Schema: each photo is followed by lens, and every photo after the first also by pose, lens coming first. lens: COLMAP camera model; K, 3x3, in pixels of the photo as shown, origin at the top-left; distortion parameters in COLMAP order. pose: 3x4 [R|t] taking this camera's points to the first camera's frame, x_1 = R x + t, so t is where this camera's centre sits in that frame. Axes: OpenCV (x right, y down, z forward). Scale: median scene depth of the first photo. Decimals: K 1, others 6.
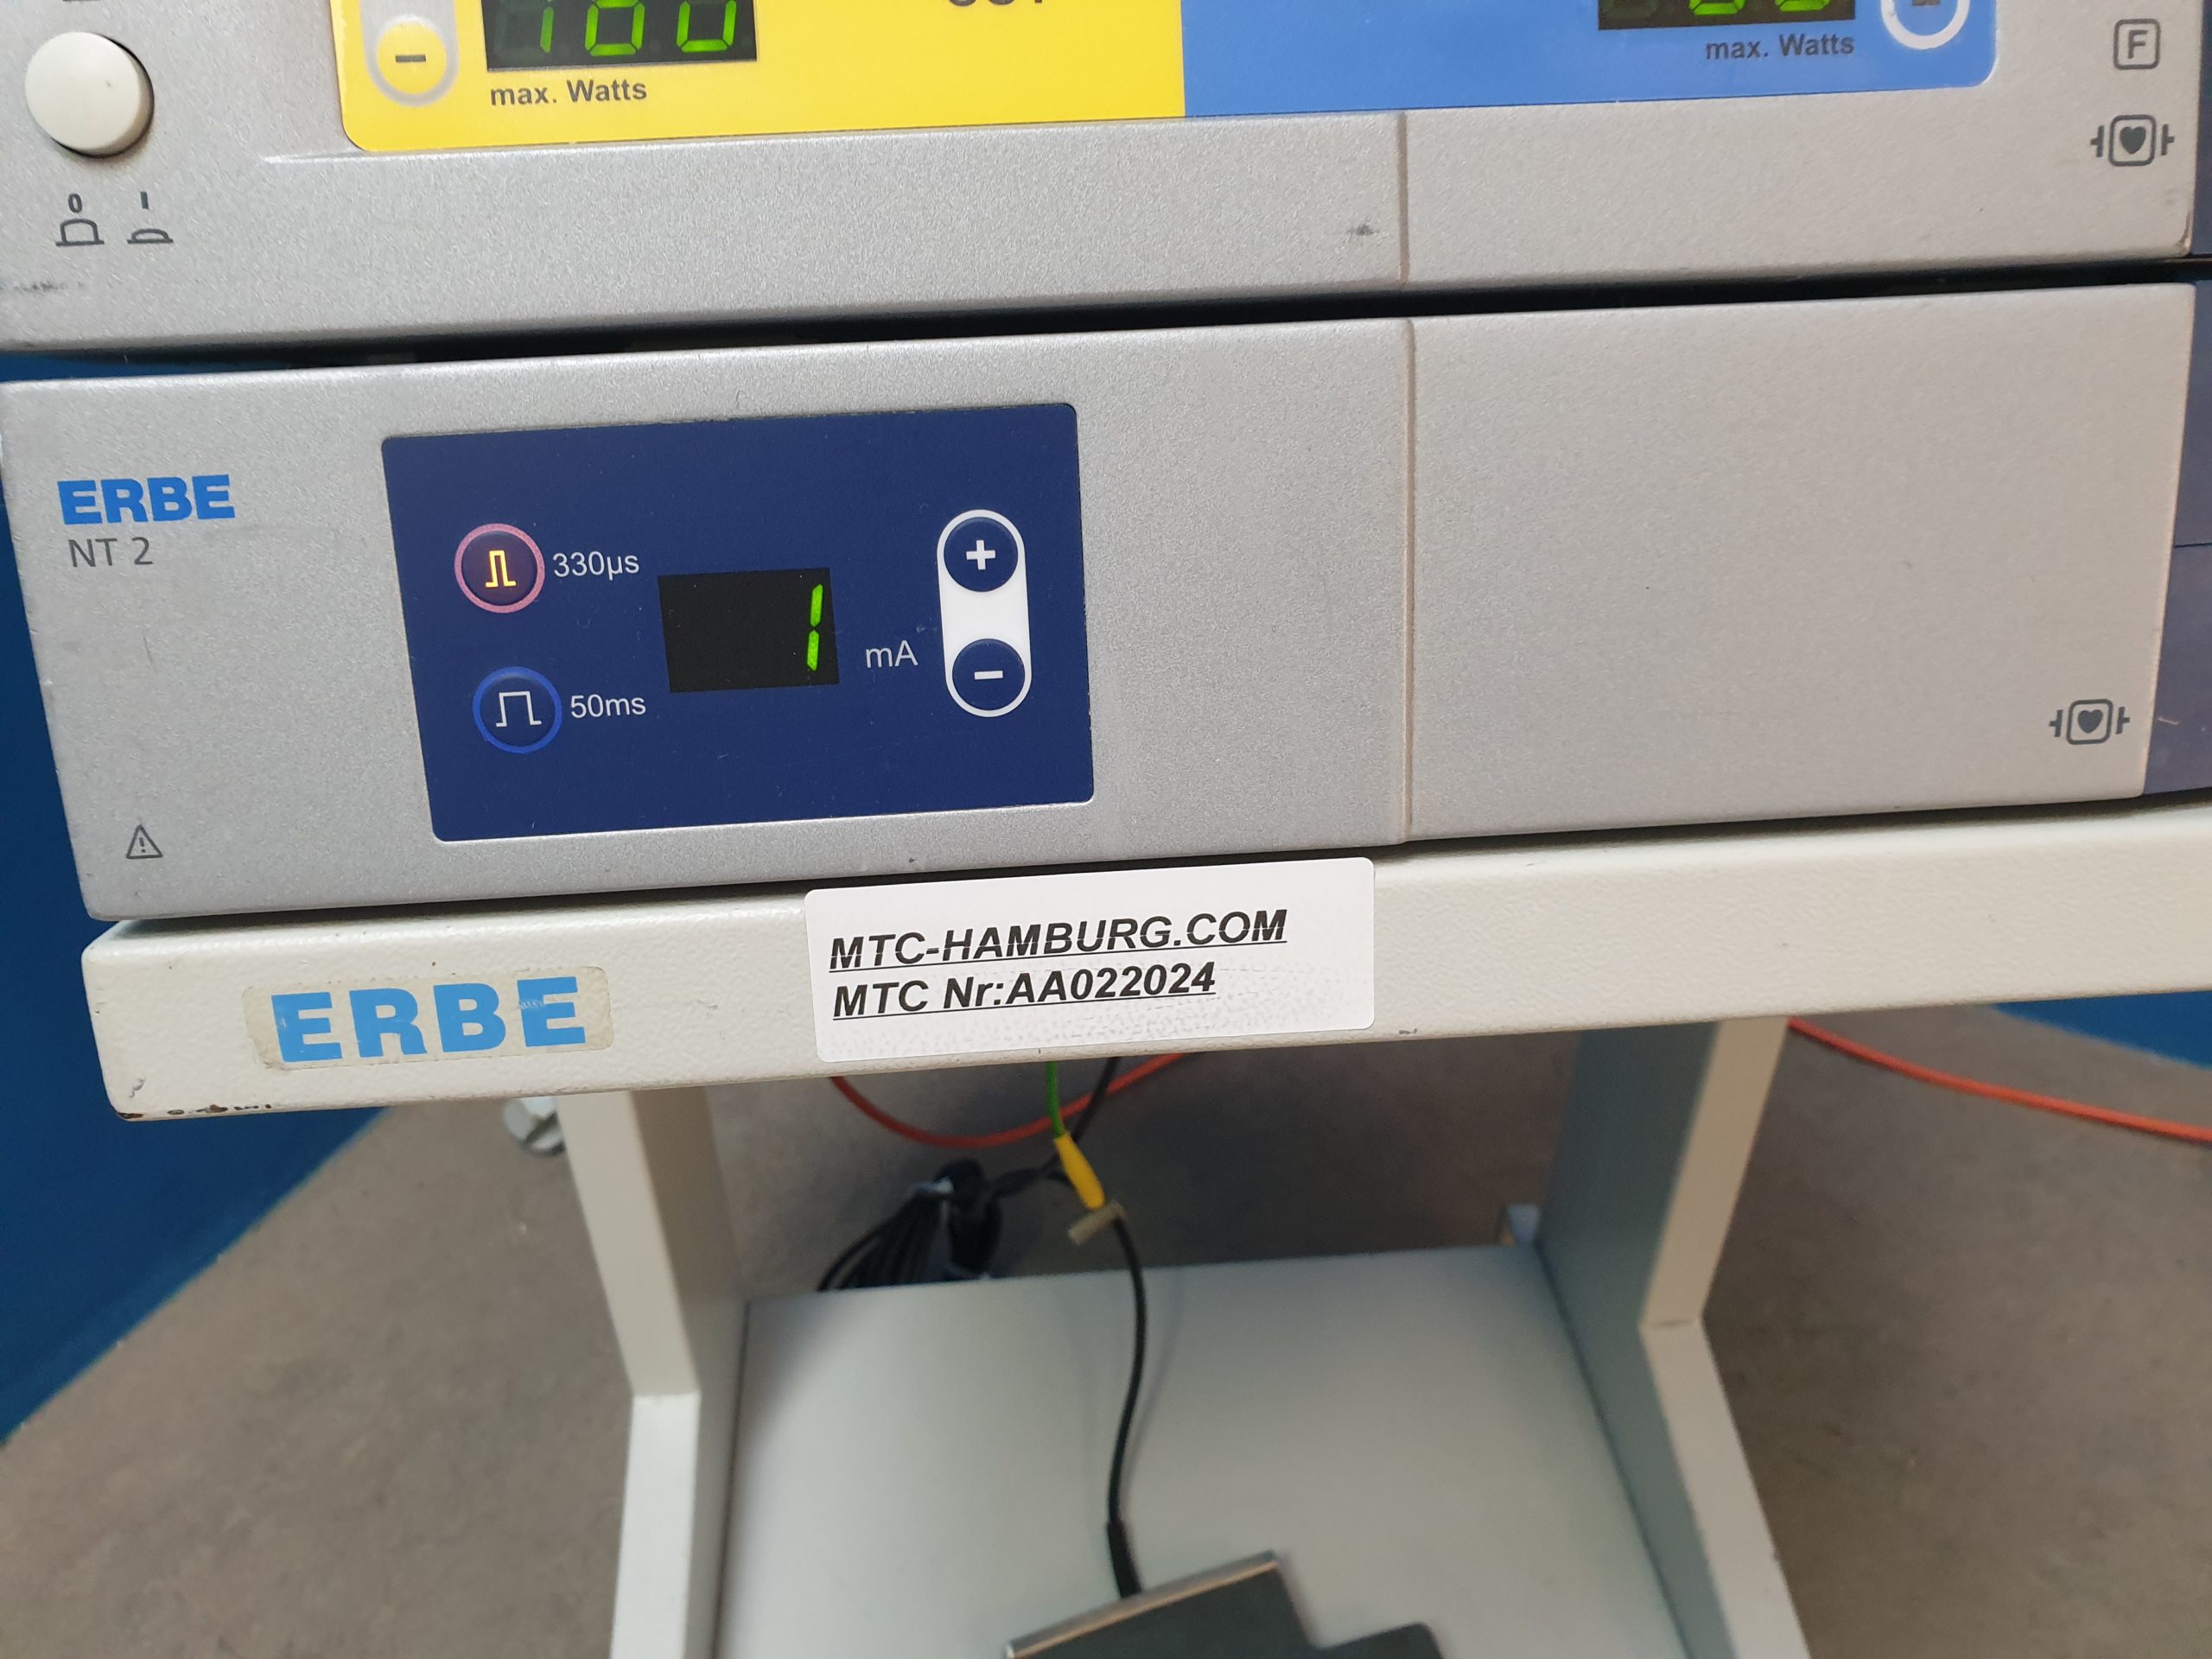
lens RADIAL K [[1689.8, 0, 1066.2], [0, 1689.8, 822.7], [0, 0, 1]] dist [-0.010694, 0.001910]
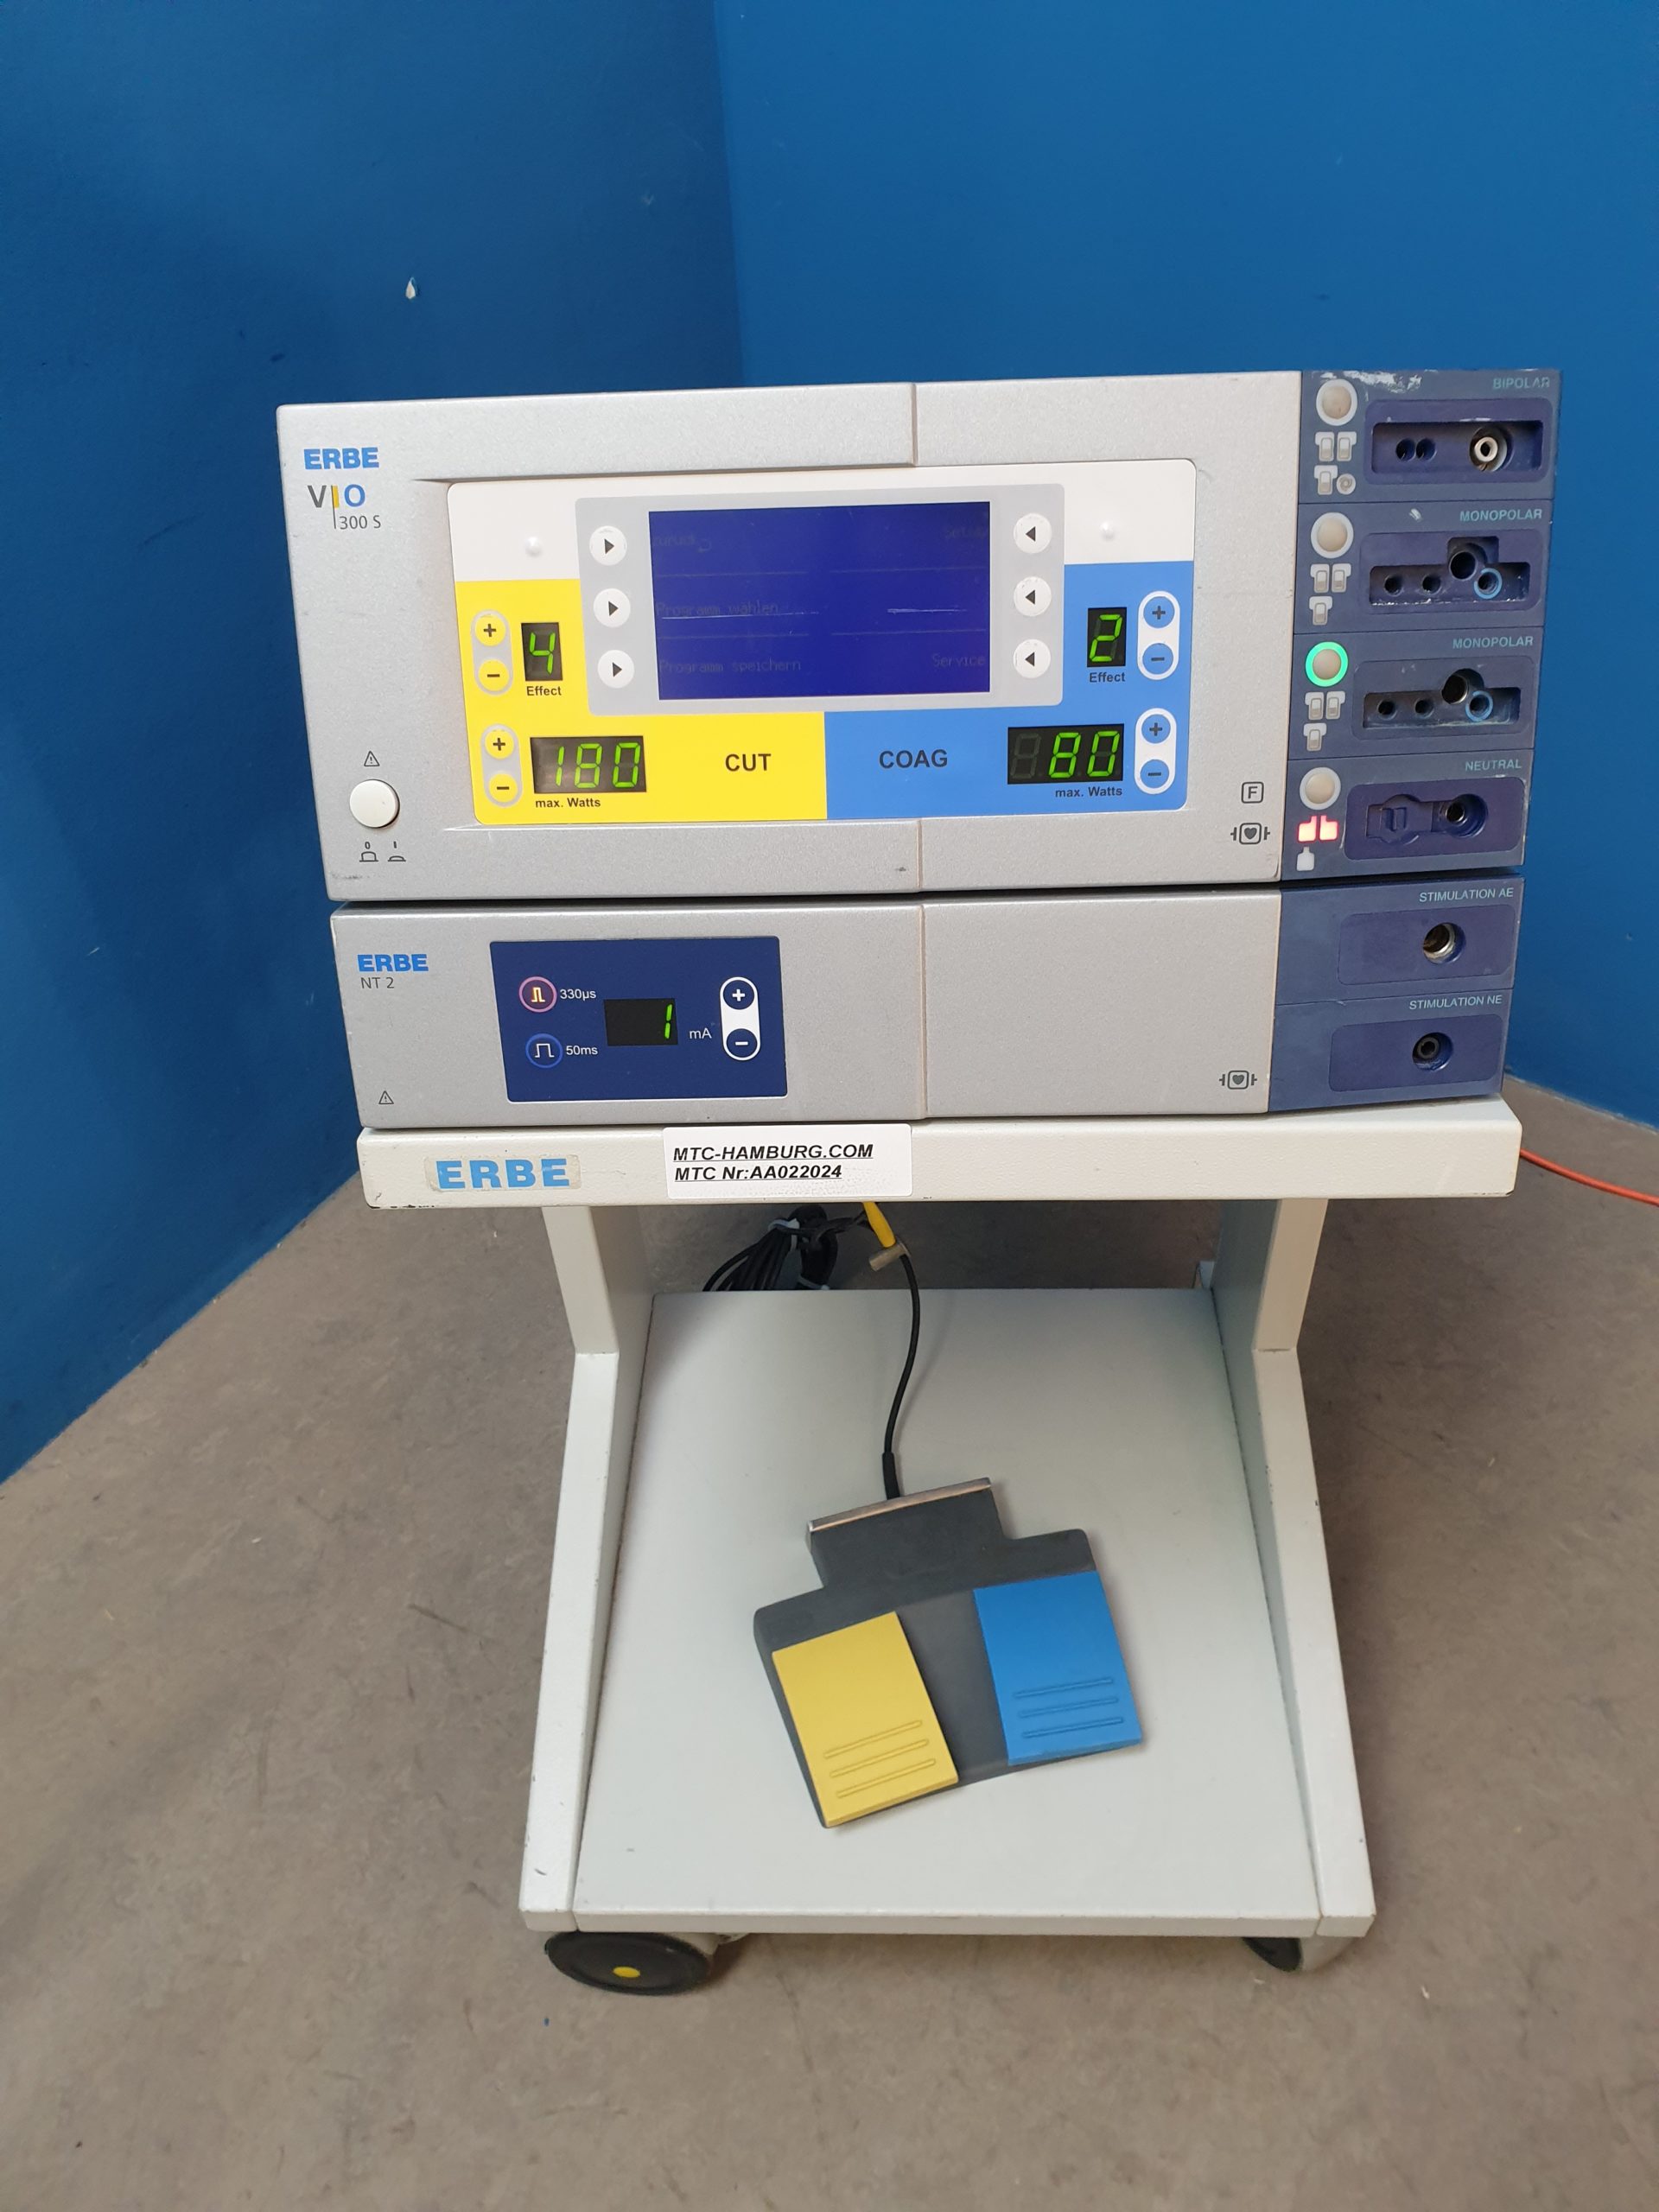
lens RADIAL K [[1689.8, 0, 853.1], [0, 1689.8, 1077.4], [0, 0, 1]] dist [-0.010694, 0.001910]
pose [[0.995759, 0.046445, -0.079415, 0.292228], [-0.034813, 0.989249, 0.142040, -0.374337], [0.085158, -0.138673, 0.986670, -1.277950]]
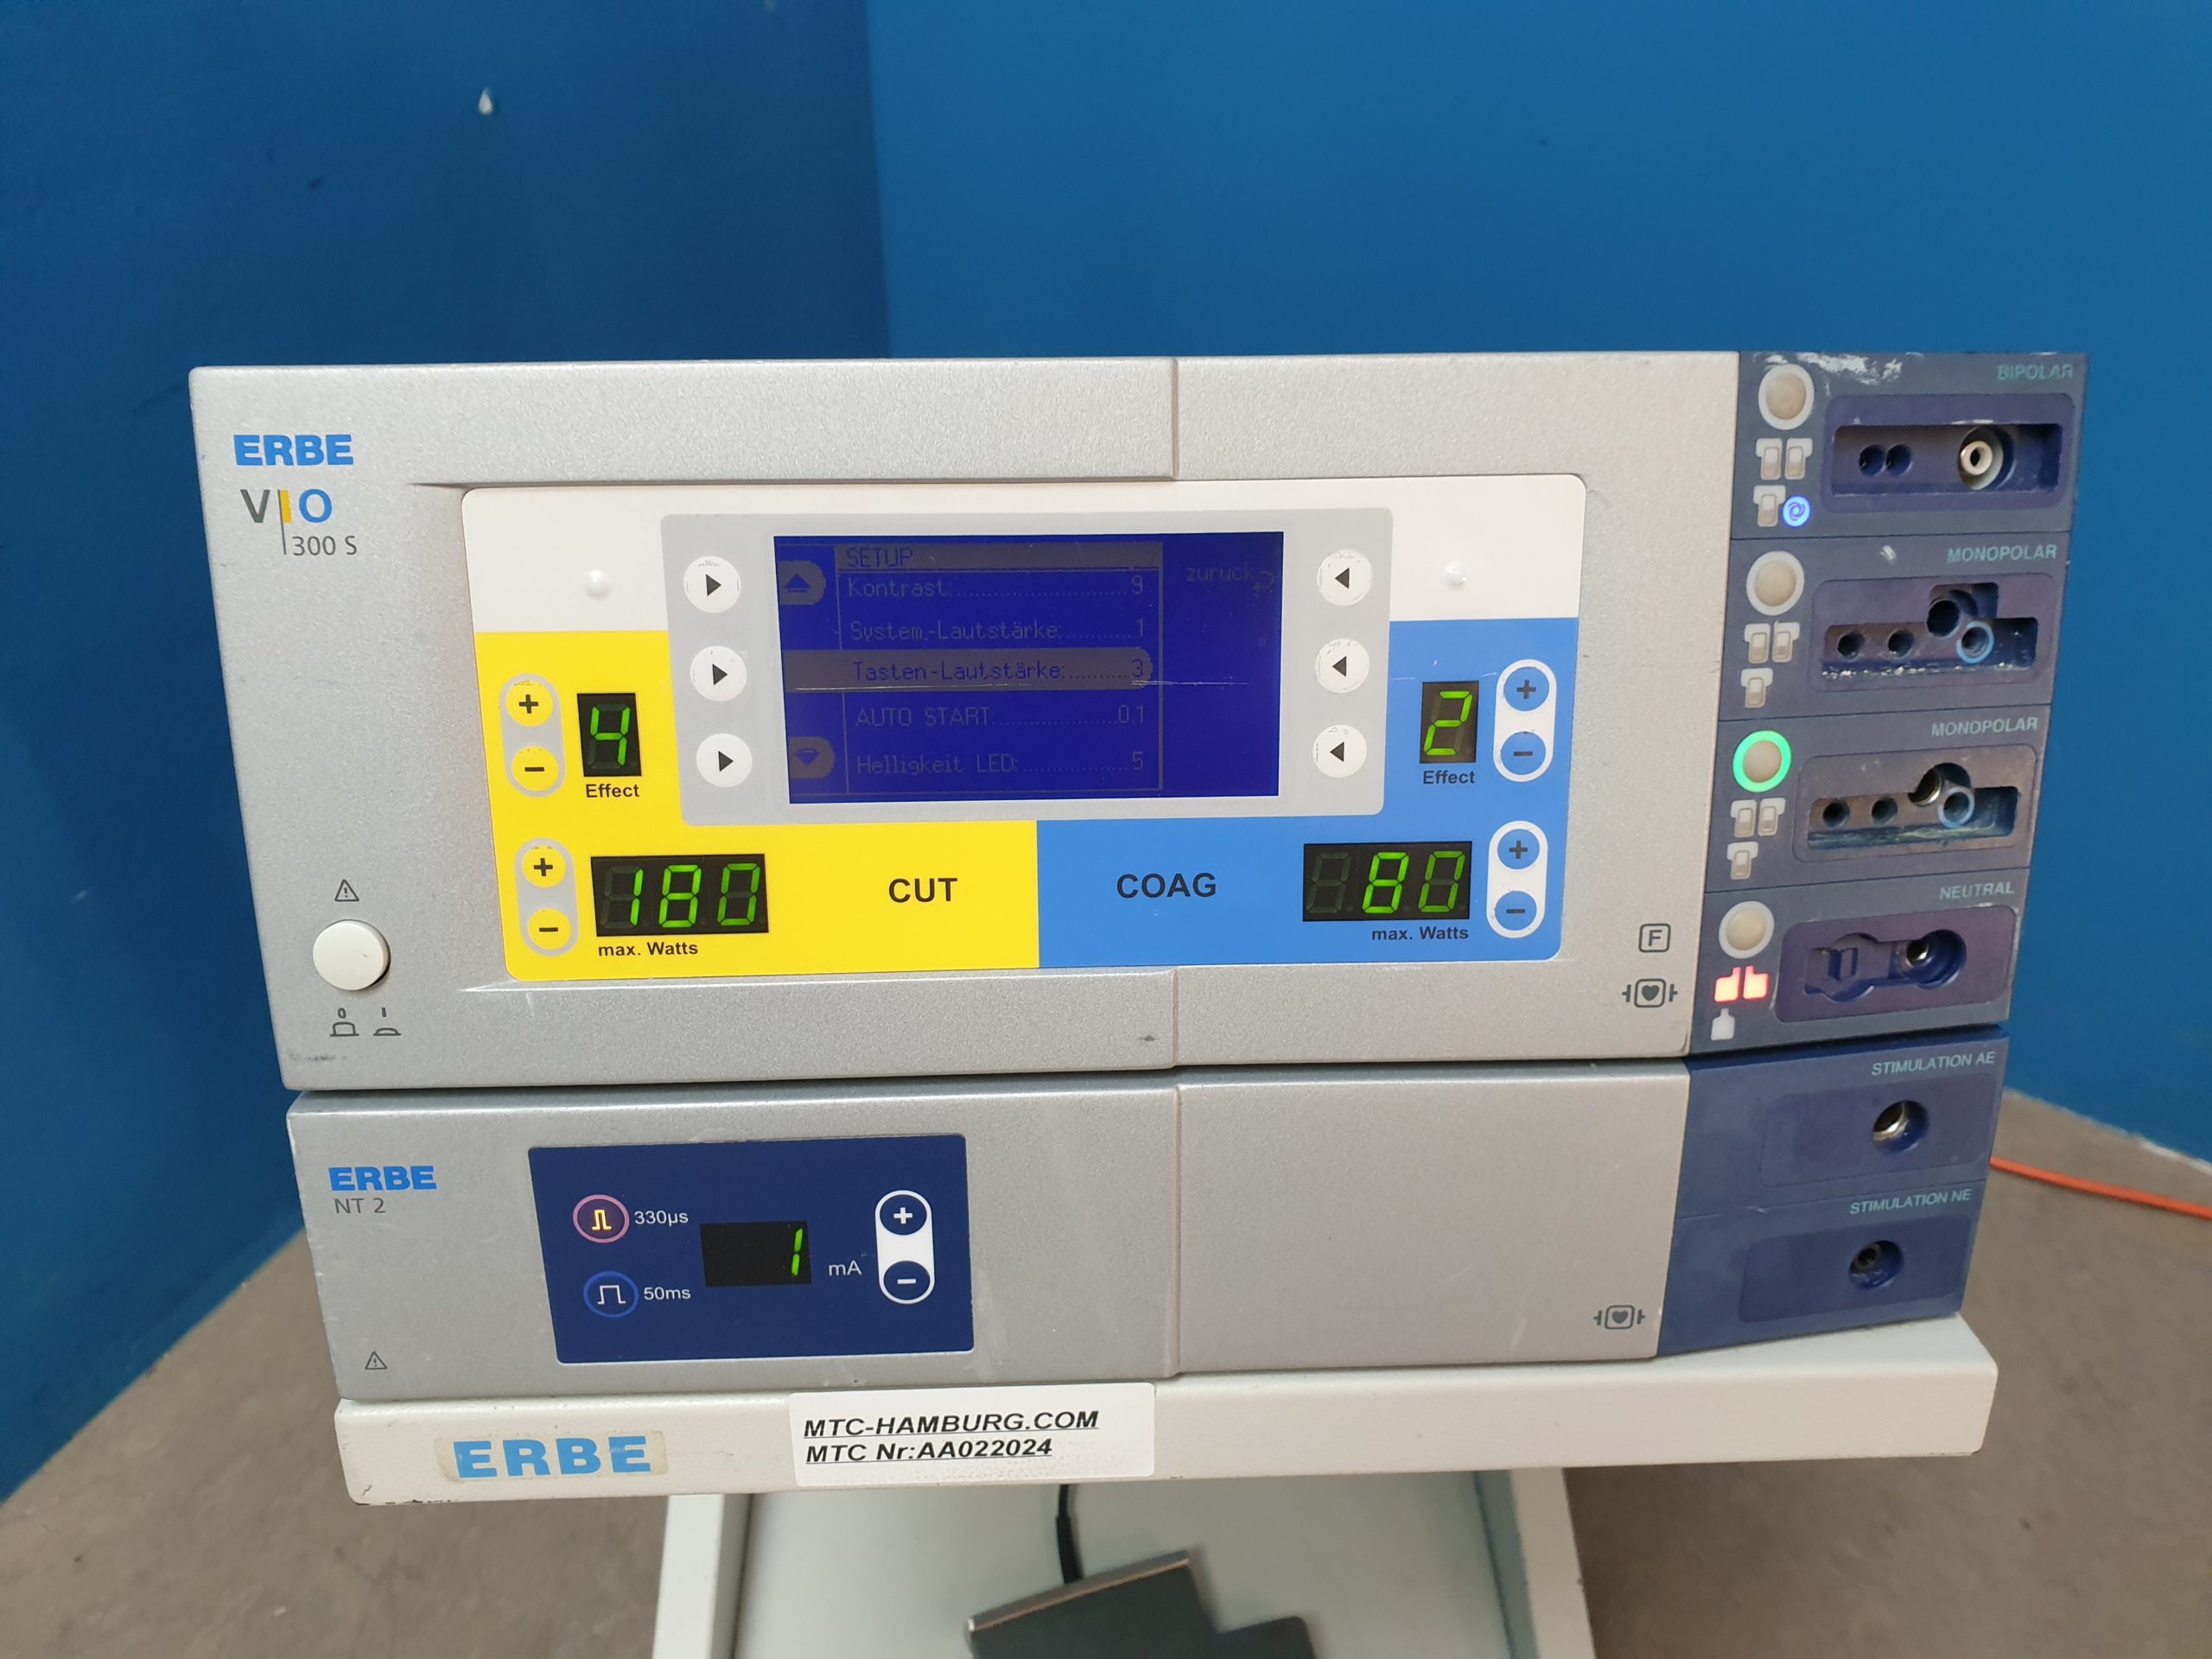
lens RADIAL K [[1689.8, 0, 1109.9], [0, 1689.8, 786.2], [0, 0, 1]] dist [-0.010694, 0.001910]
pose [[0.999070, 0.042963, -0.003598, 0.128982], [-0.042385, 0.994034, 0.100498, -0.713428], [0.007894, -0.100252, 0.994931, -0.525125]]
